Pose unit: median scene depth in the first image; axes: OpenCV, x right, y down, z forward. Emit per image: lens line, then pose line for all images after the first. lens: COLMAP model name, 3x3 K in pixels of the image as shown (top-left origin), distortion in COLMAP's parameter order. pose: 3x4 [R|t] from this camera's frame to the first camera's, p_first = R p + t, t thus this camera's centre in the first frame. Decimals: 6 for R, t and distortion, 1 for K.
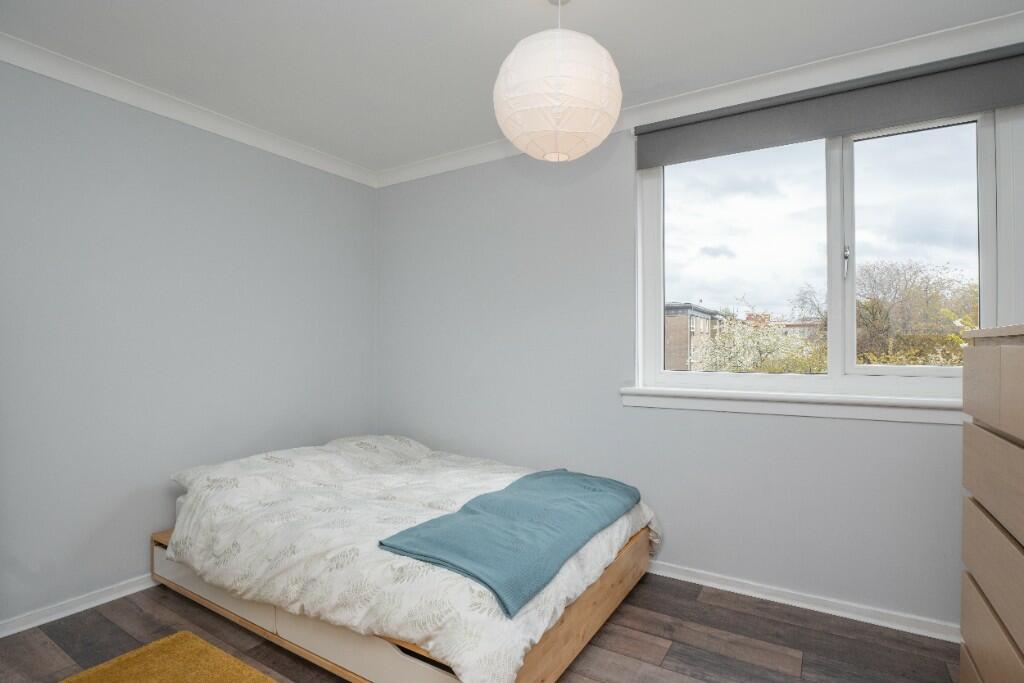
lens RADIAL K [[505.8, 0, 503.9], [0, 505.8, 342.5], [0, 0, 1]] dist [-0.029247, -0.001260]
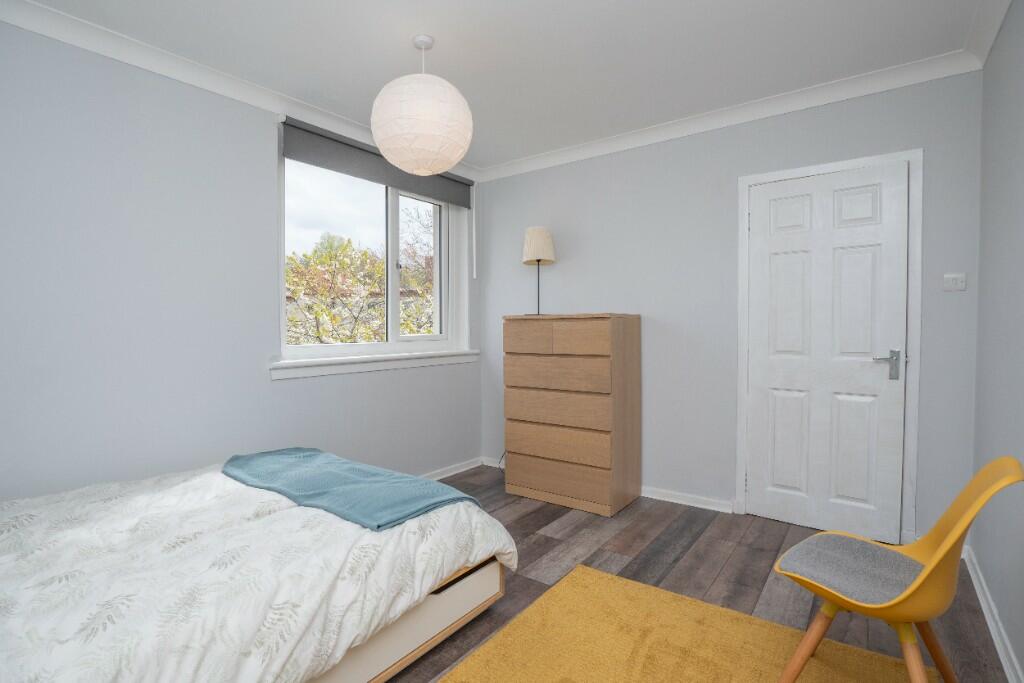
lens RADIAL K [[505.8, 0, 501.1], [0, 505.8, 338.6], [0, 0, 1]] dist [-0.029247, -0.001260]
pose [[0.100399, -0.022434, 0.994694, -1.030700], [-0.003219, 0.999733, 0.022873, 0.021235], [-0.994942, -0.005498, 0.100300, 0.602879]]
